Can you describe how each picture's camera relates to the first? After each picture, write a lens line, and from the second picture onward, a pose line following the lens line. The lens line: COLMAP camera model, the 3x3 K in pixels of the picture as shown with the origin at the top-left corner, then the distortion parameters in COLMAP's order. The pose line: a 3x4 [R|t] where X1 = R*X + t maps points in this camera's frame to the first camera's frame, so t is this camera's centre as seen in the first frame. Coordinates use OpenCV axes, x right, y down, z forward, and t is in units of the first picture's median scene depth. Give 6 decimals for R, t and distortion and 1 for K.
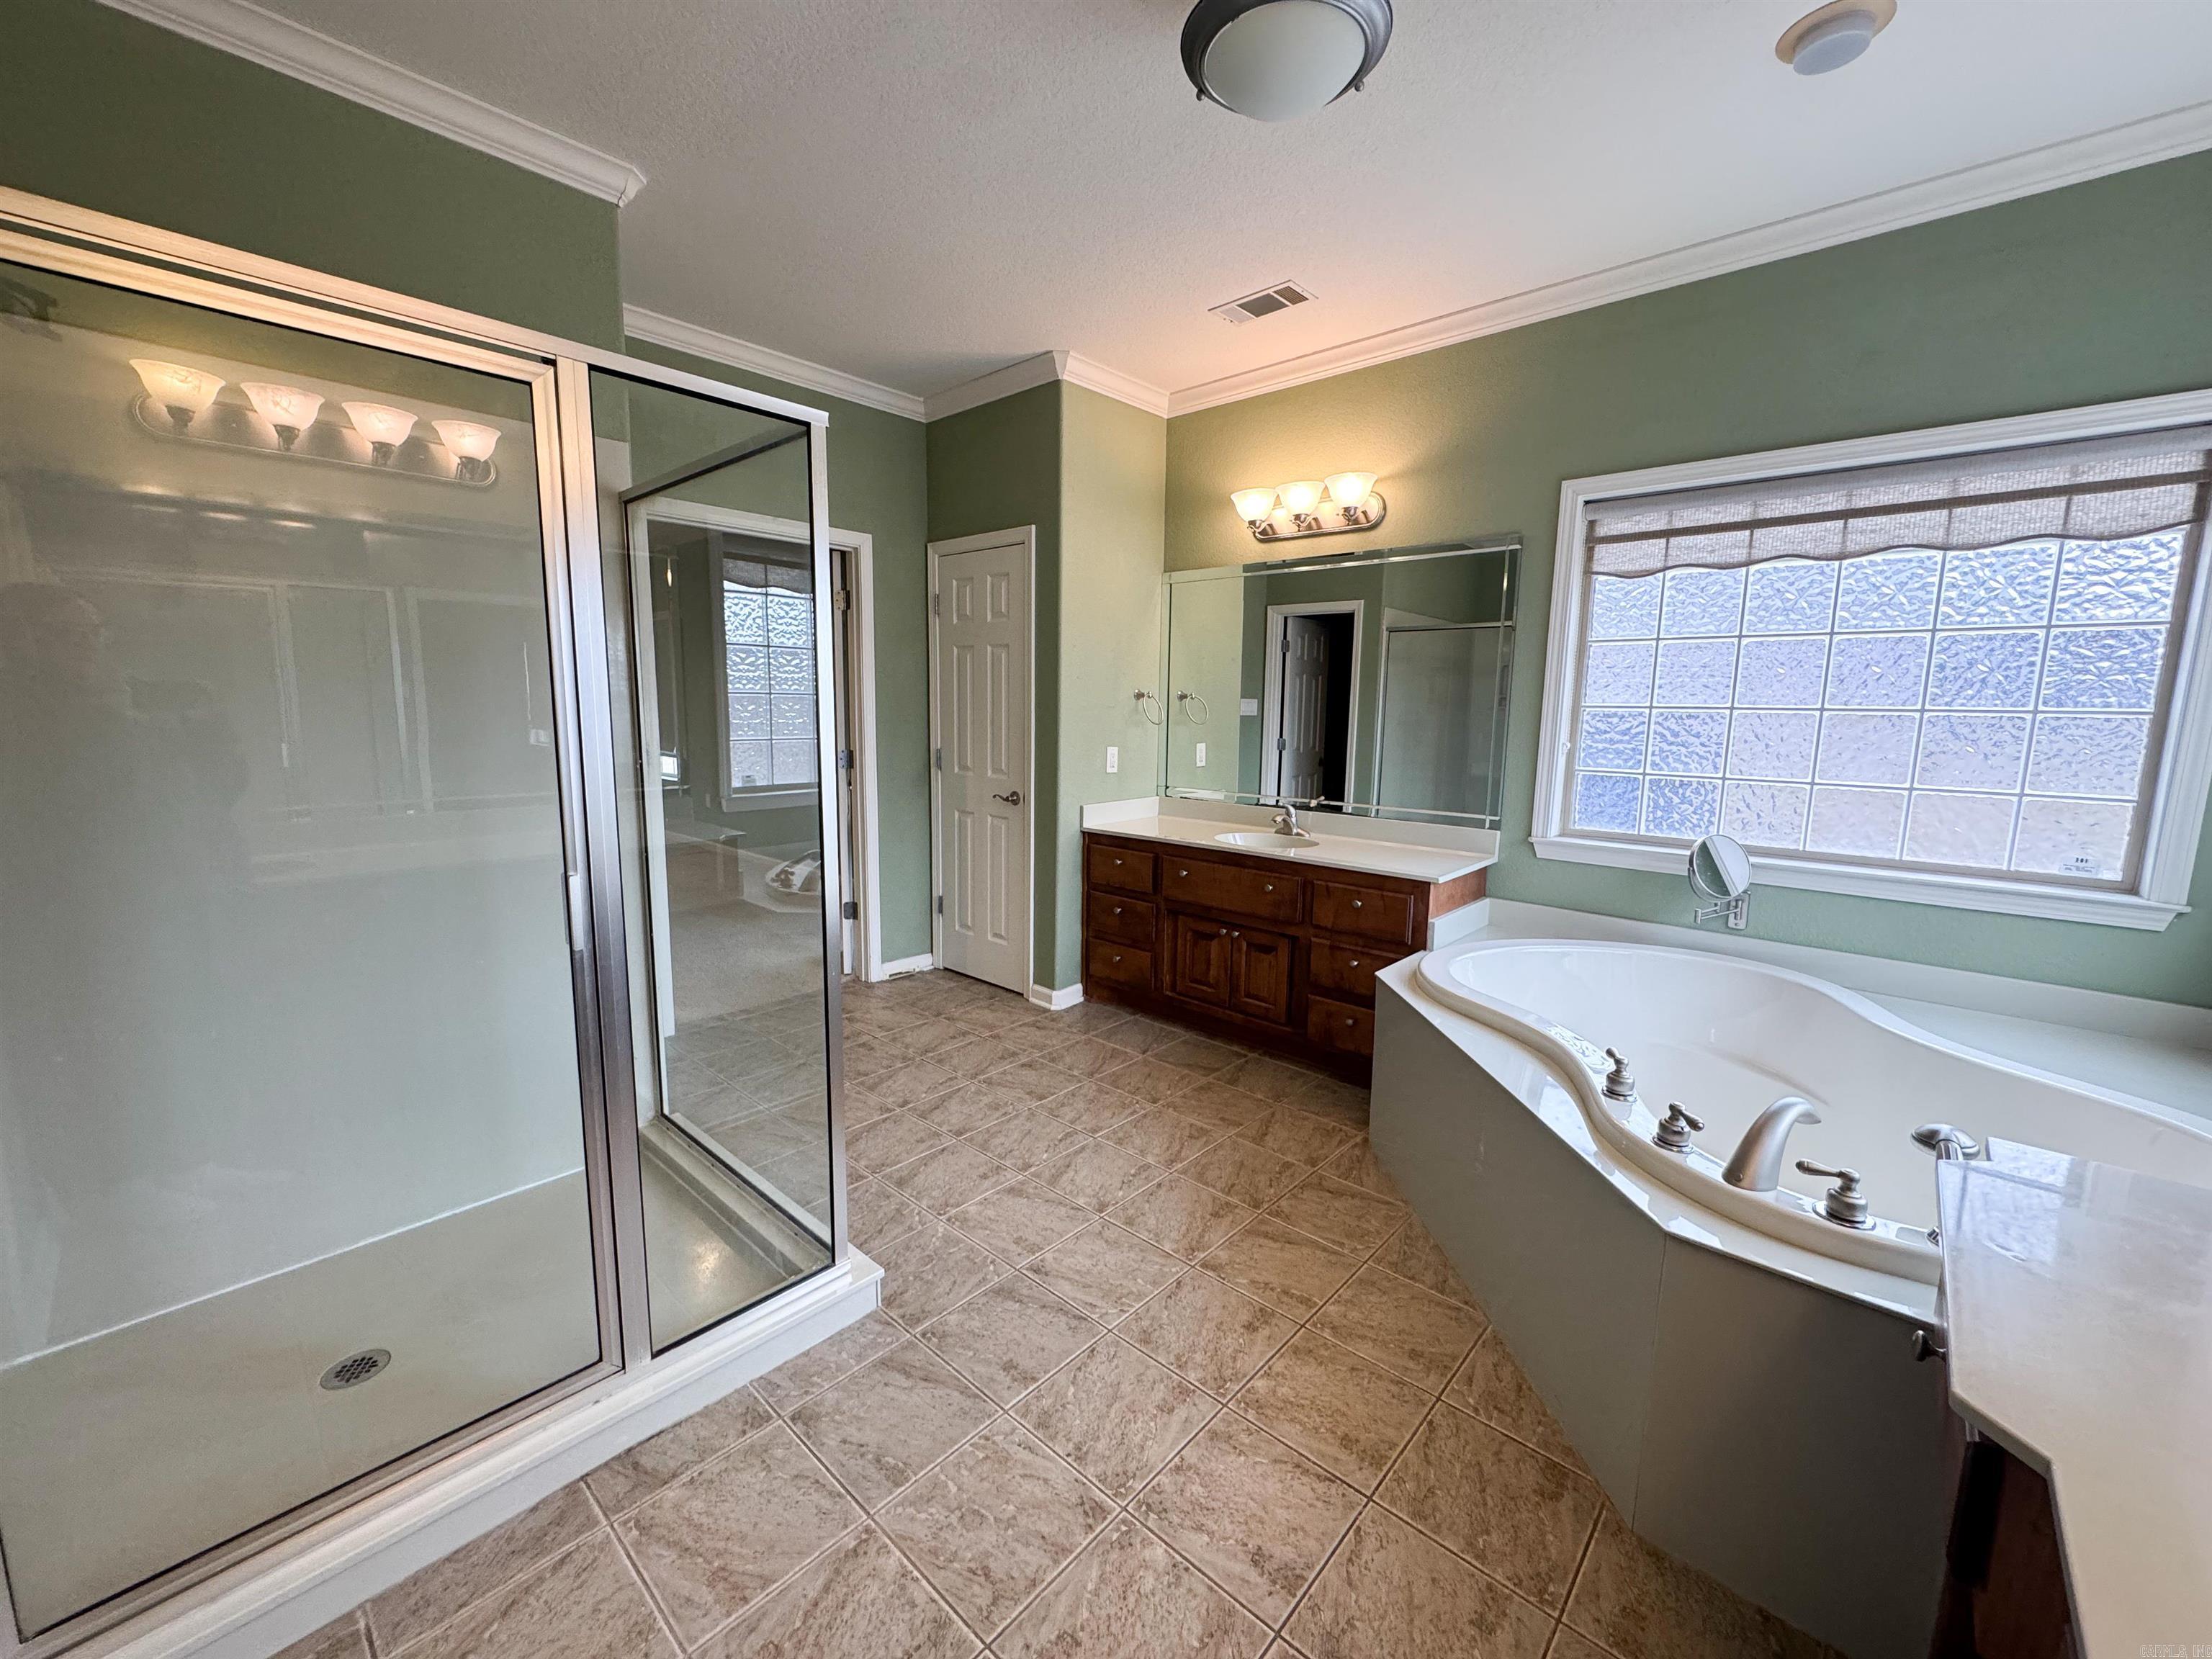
lens RADIAL K [[891.2, 0, 1109.6], [0, 891.2, 829.6], [0, 0, 1]] dist [-0.000613, 0.000009]
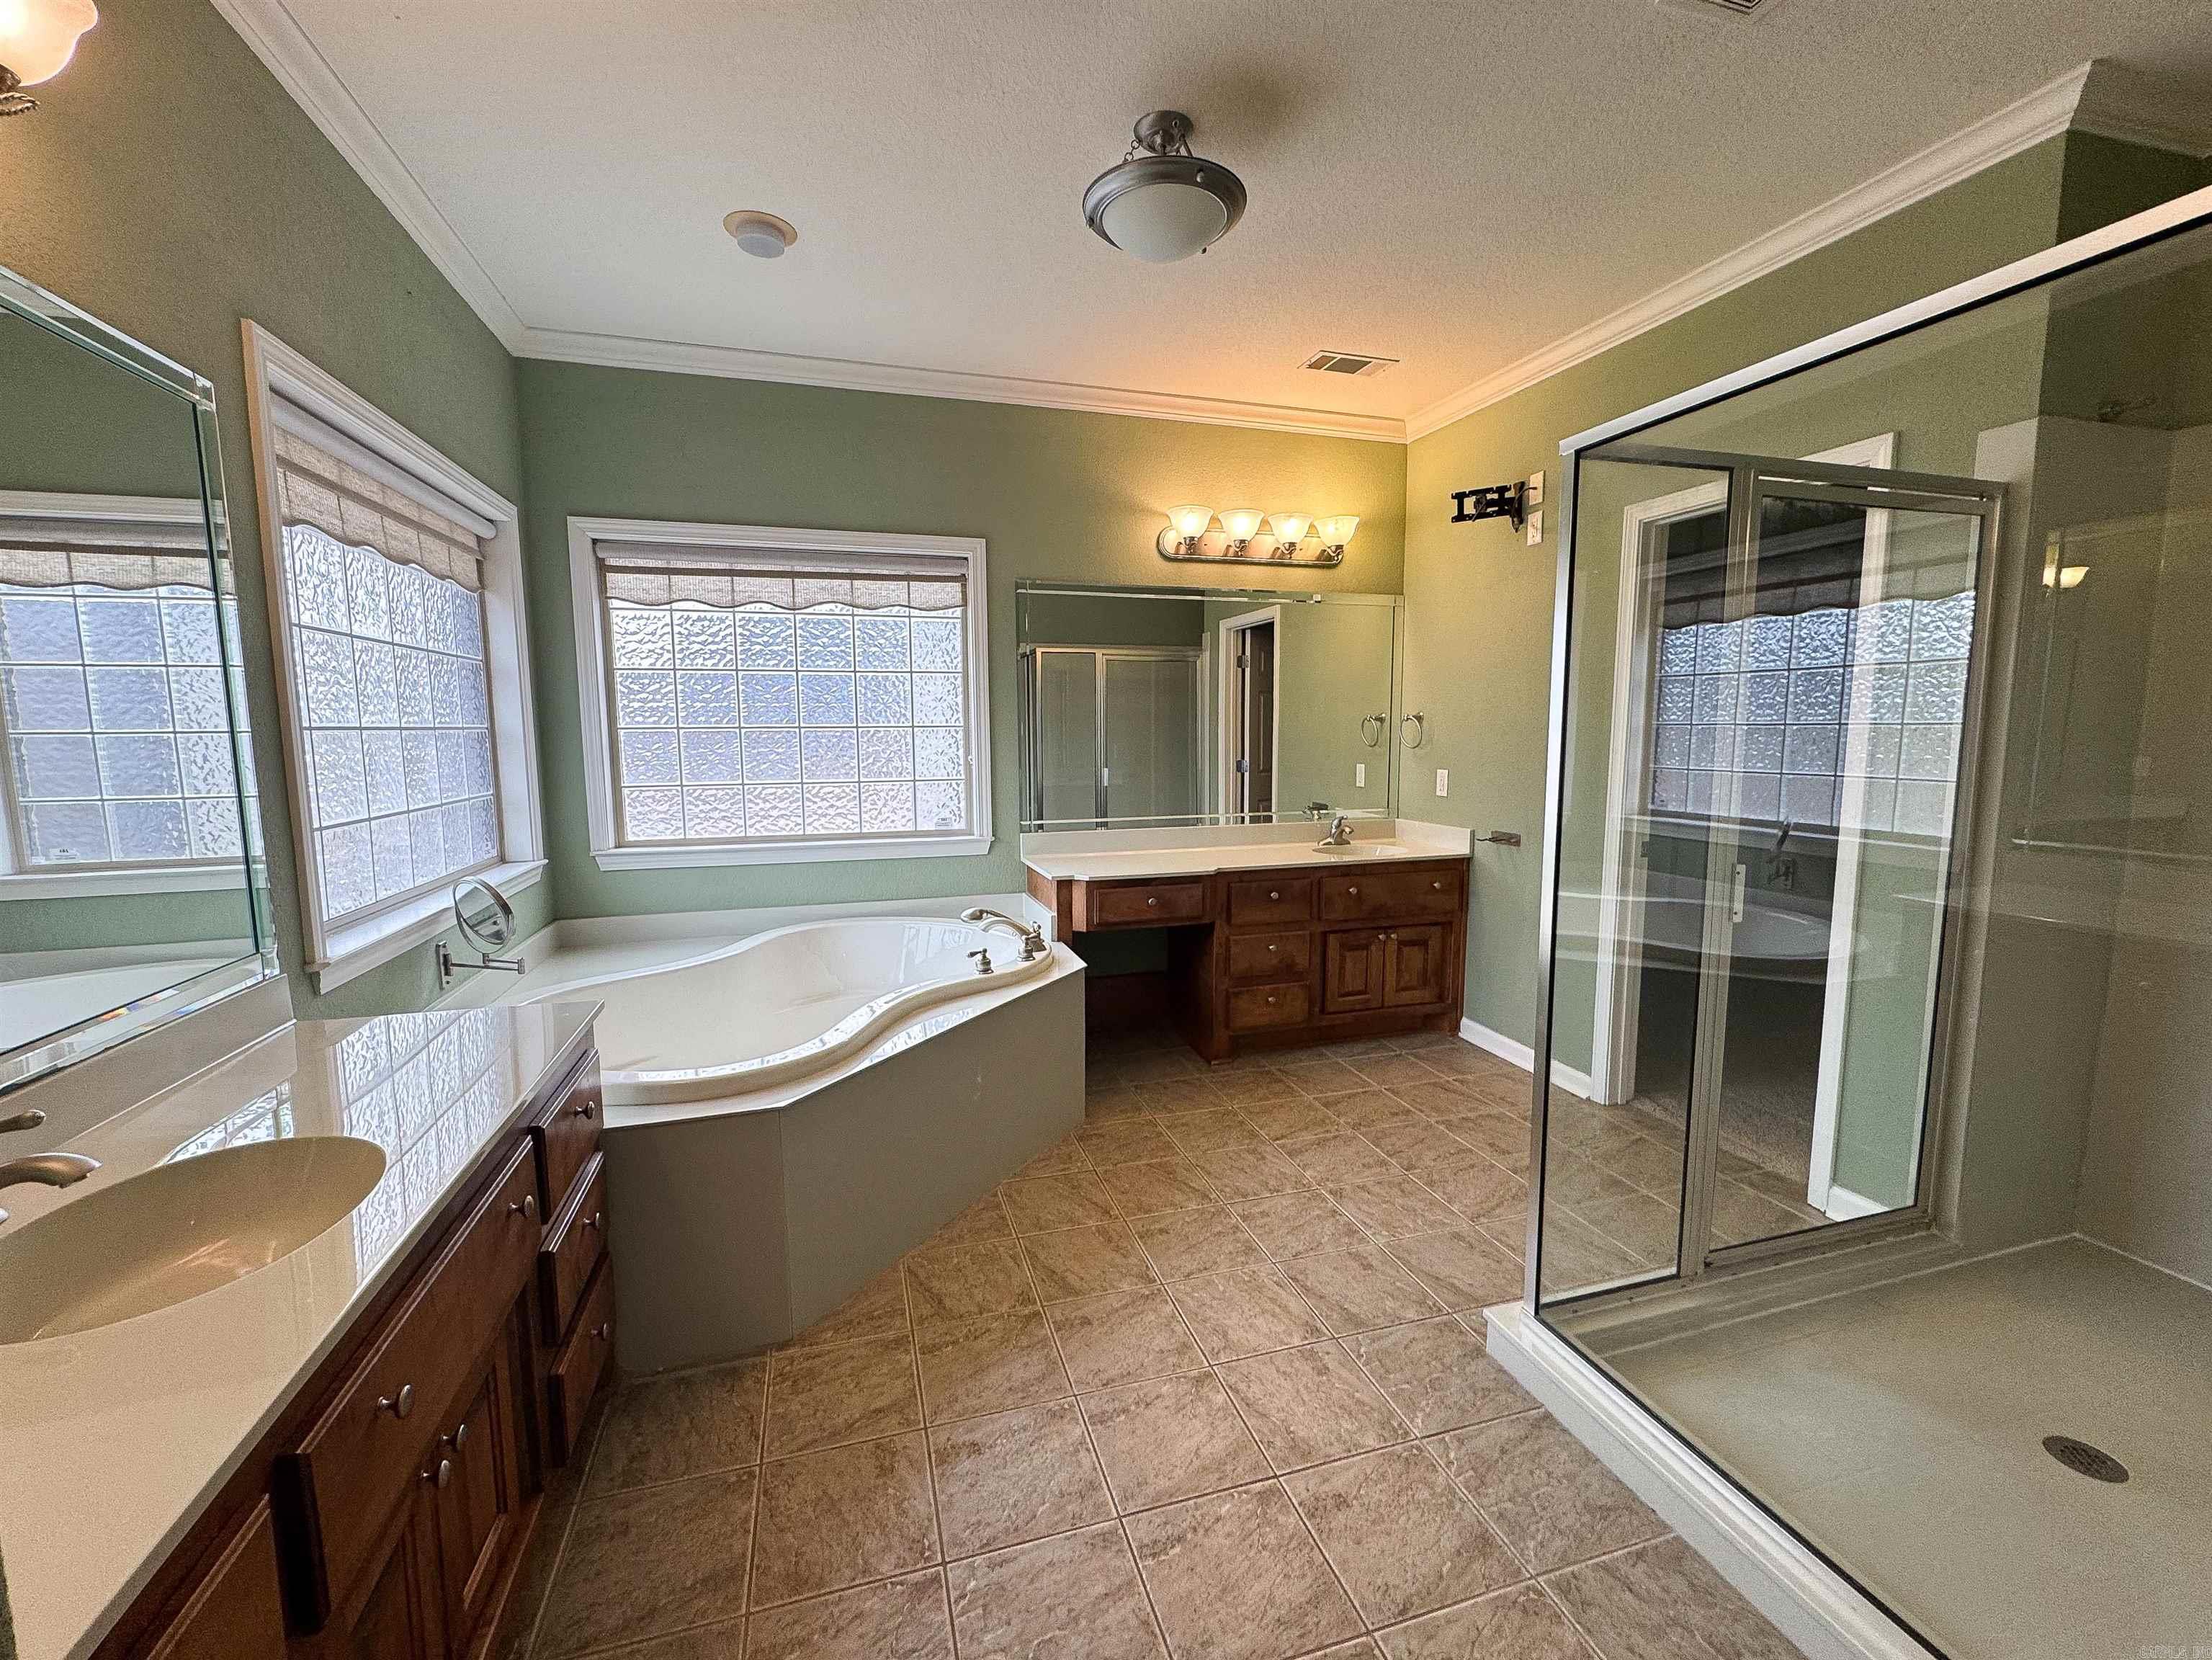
lens RADIAL K [[891.4, 0, 1111.5], [0, 891.4, 827.8], [0, 0, 1]] dist [-0.000613, 0.000009]
pose [[-0.855142, -0.063081, 0.514542, -0.326961], [0.068668, 0.970038, 0.233047, -0.236918], [-0.513826, 0.234621, -0.825188, 1.656269]]
